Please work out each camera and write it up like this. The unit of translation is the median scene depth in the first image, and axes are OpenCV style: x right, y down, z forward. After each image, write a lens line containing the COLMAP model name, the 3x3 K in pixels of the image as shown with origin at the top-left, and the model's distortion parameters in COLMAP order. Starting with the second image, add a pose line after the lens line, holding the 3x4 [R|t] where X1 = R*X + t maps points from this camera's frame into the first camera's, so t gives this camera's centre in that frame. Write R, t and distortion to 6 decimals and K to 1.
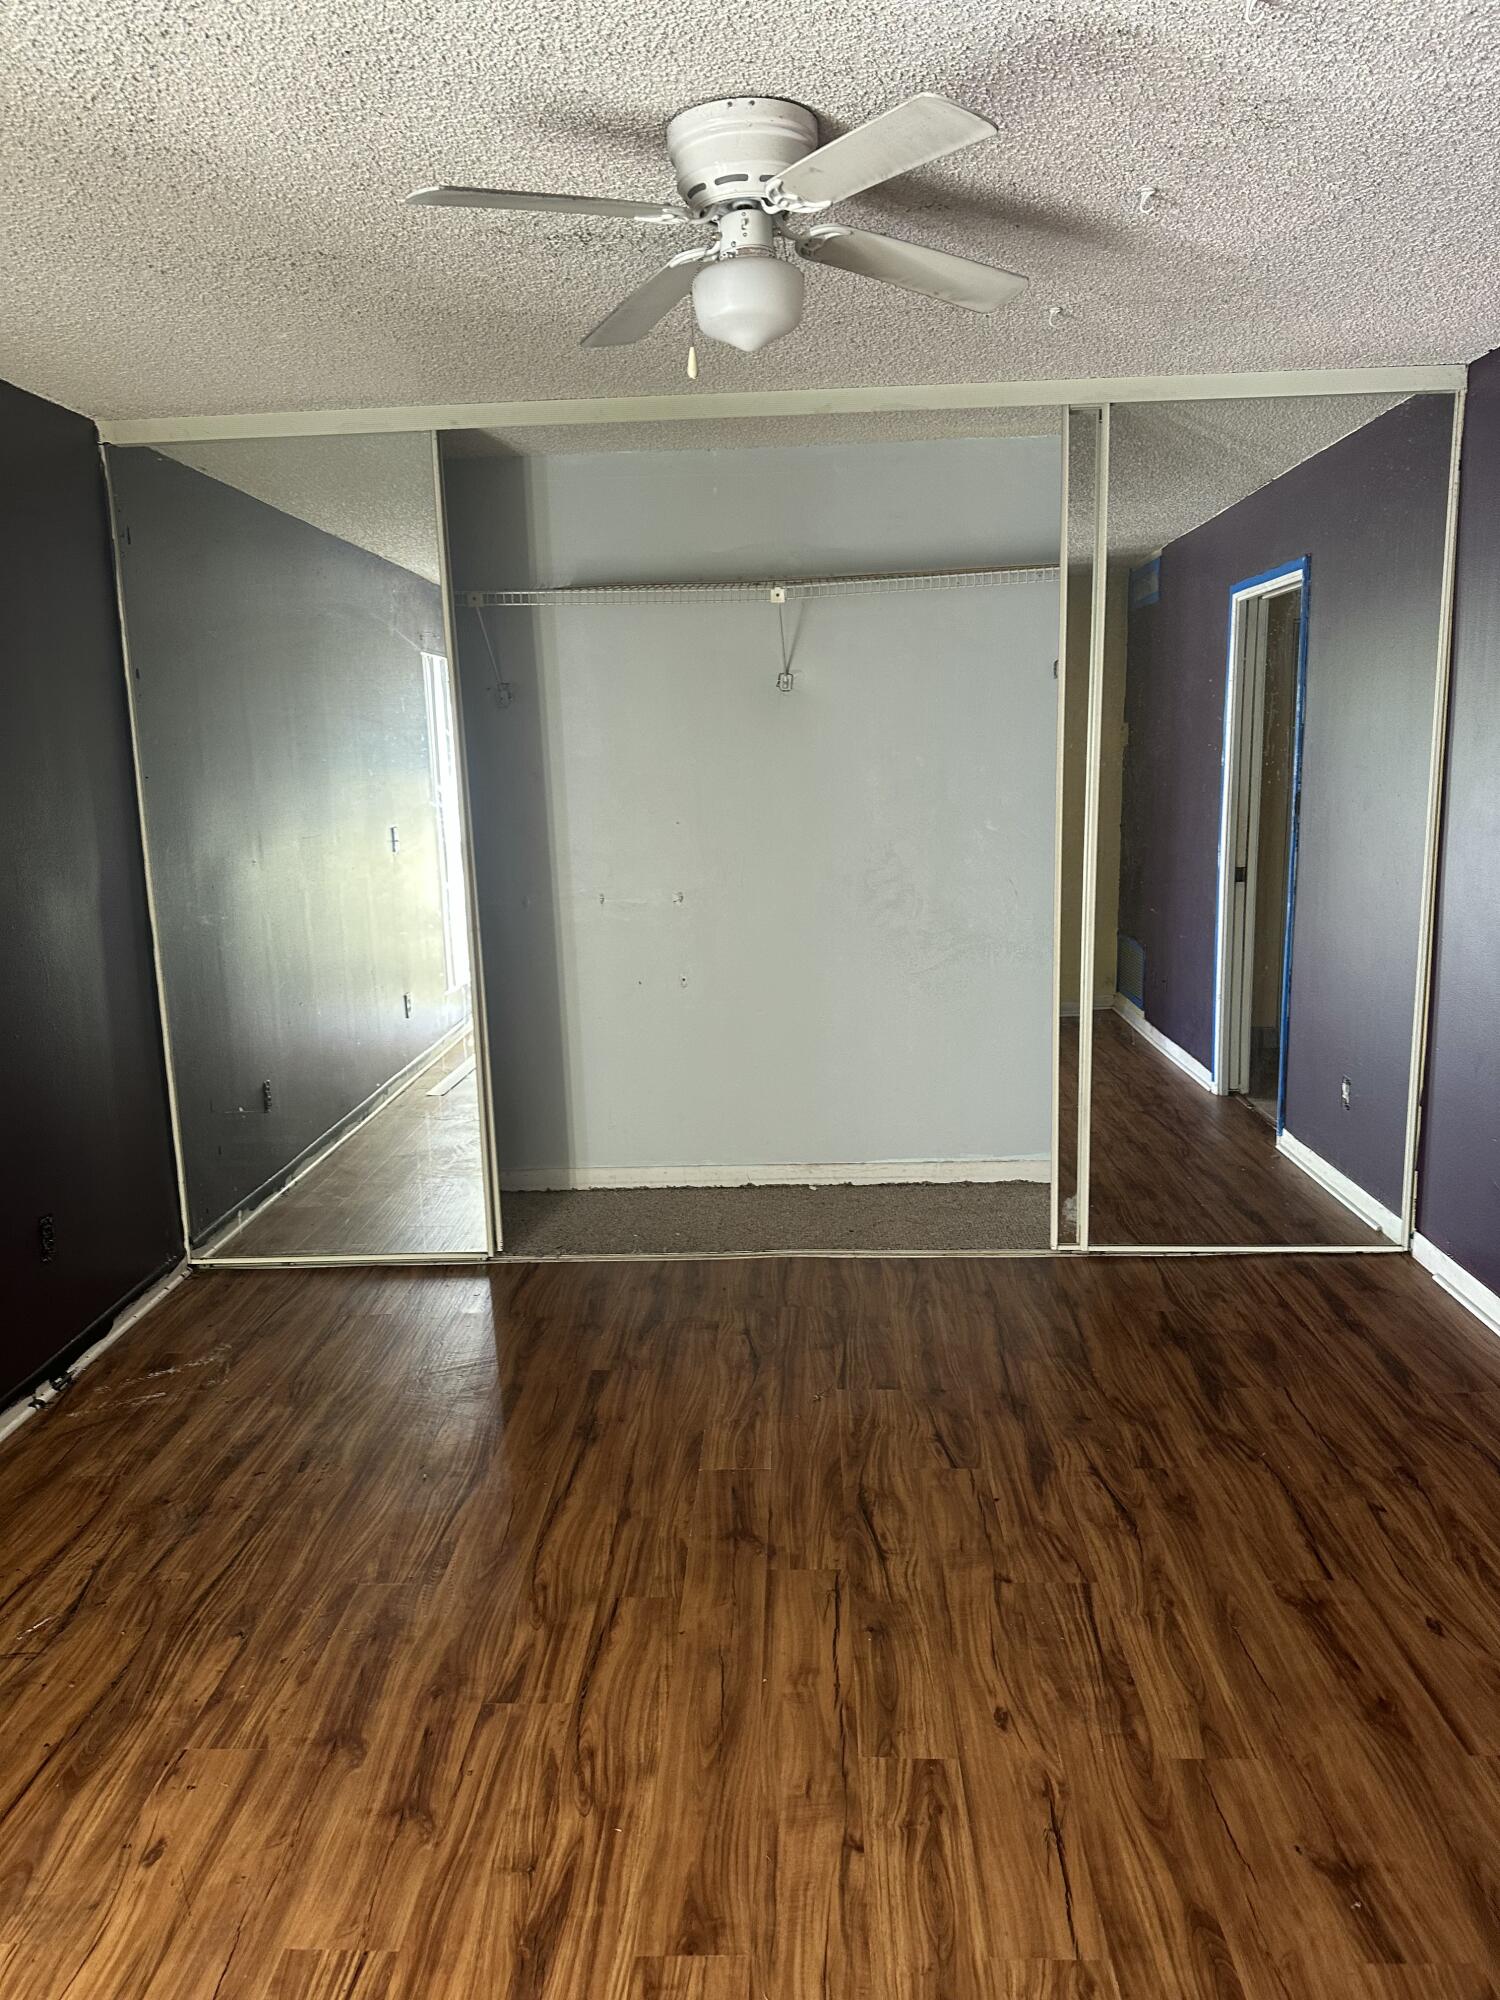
lens RADIAL K [[1427.1, 0, 750.0], [0, 1427.1, 1000.0], [0, 0, 1]] dist [0.000705, -0.045483]
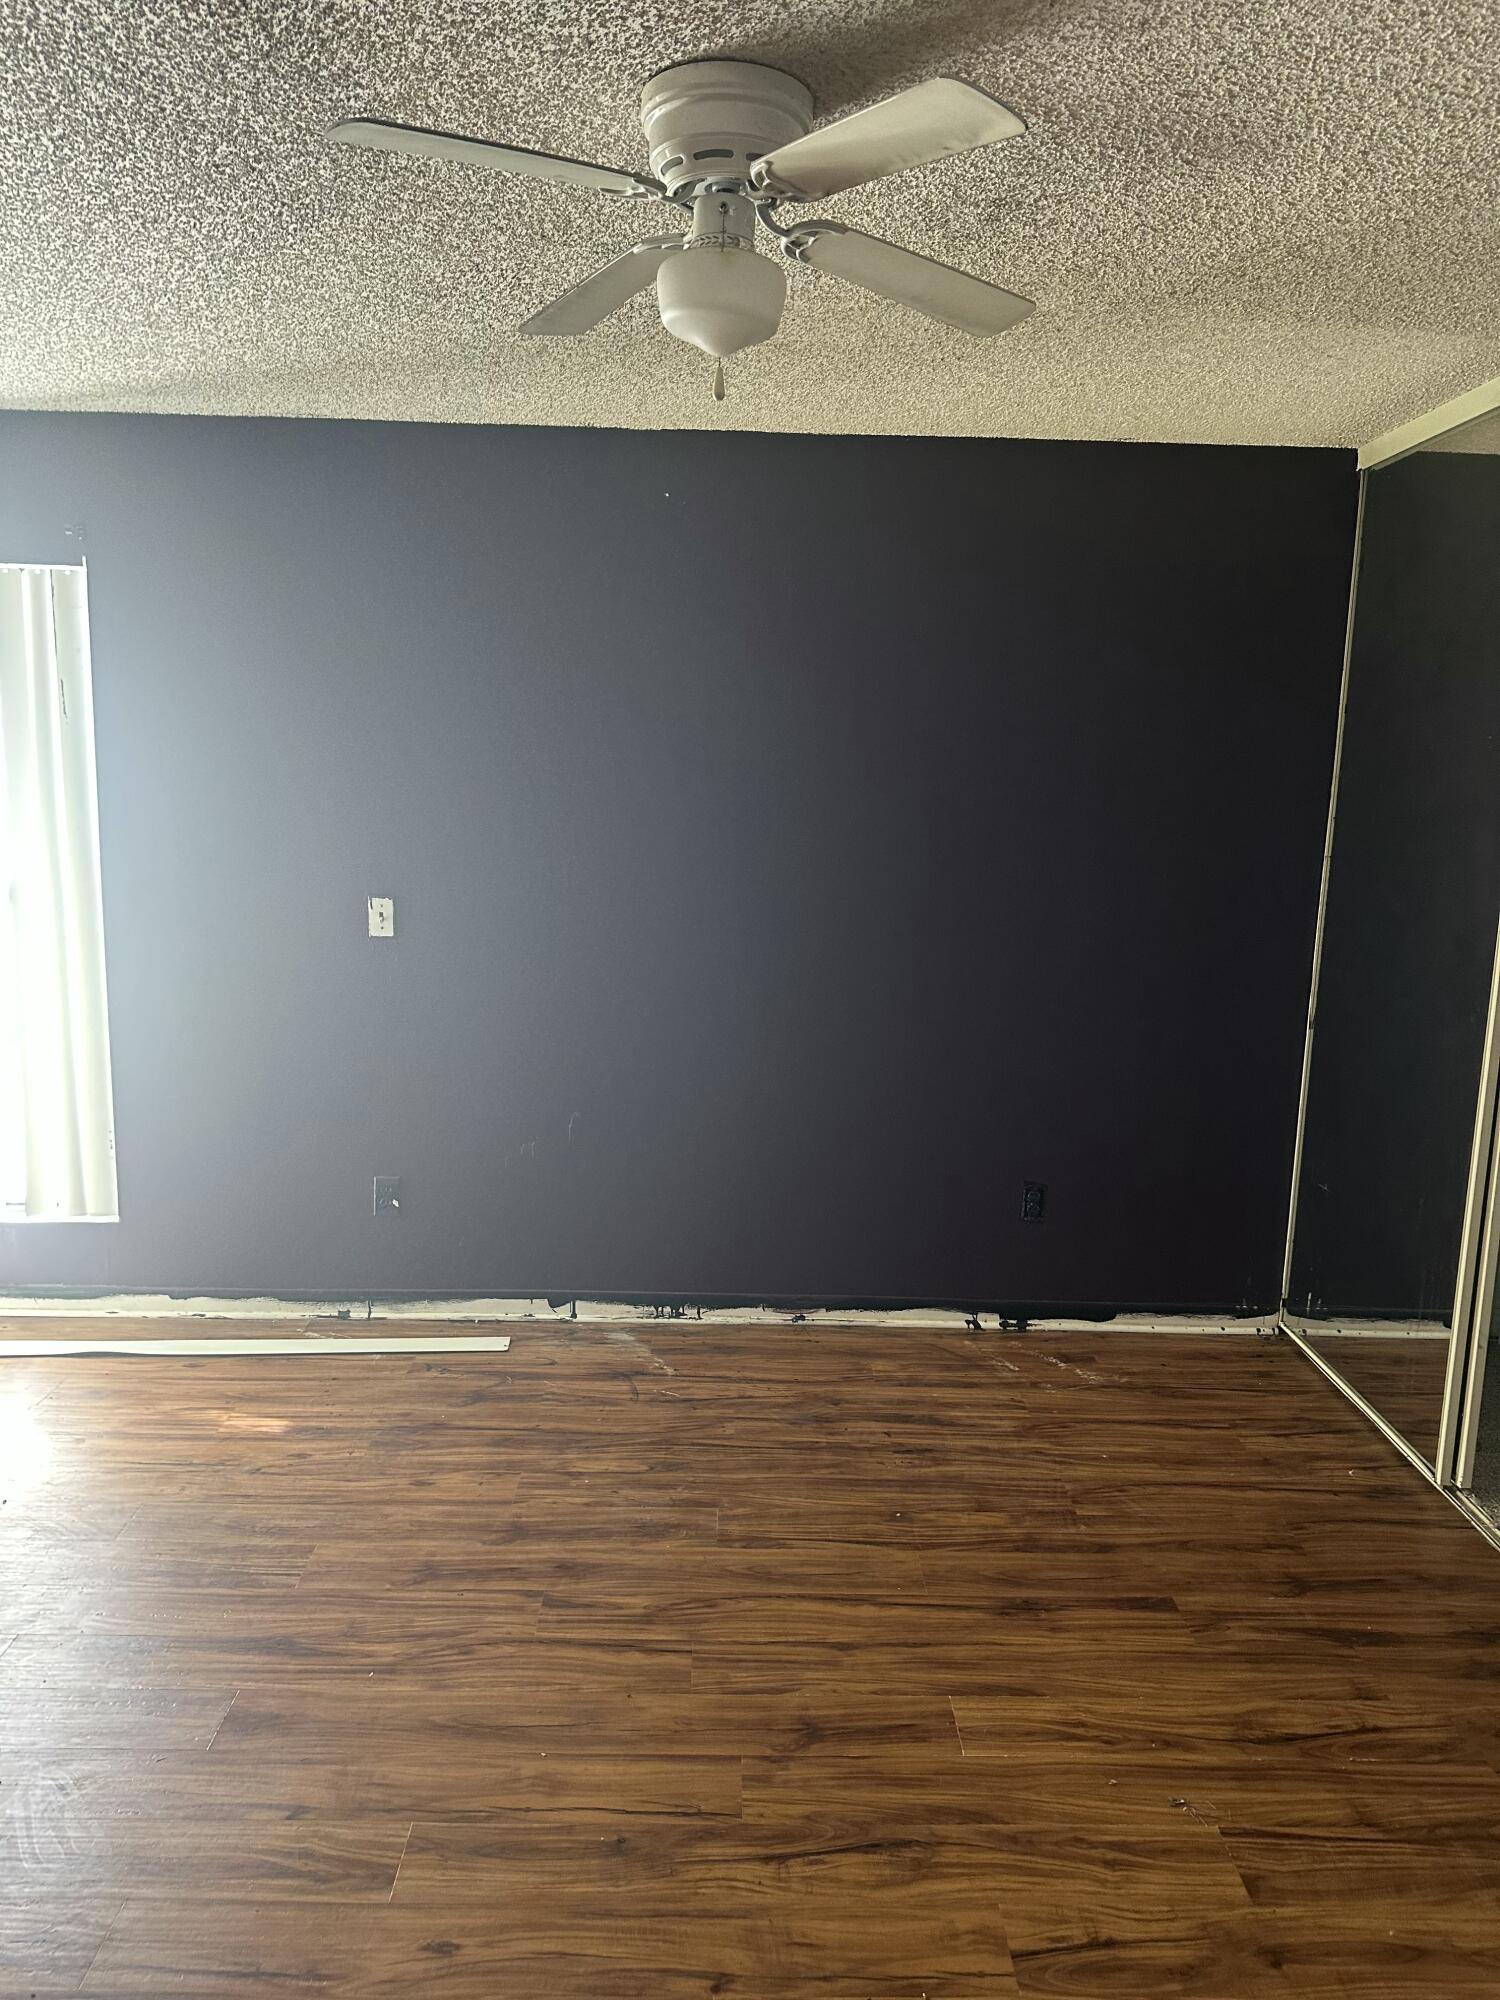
lens RADIAL K [[1448.1, 0, 750.0], [0, 1448.1, 1000.0], [0, 0, 1]] dist [0.005670, -0.031862]
pose [[0.053904, 0.208089, -0.976624, 0.769781], [-0.221933, 0.956079, 0.191462, -0.203884], [0.973571, 0.206425, 0.097718, 0.828374]]
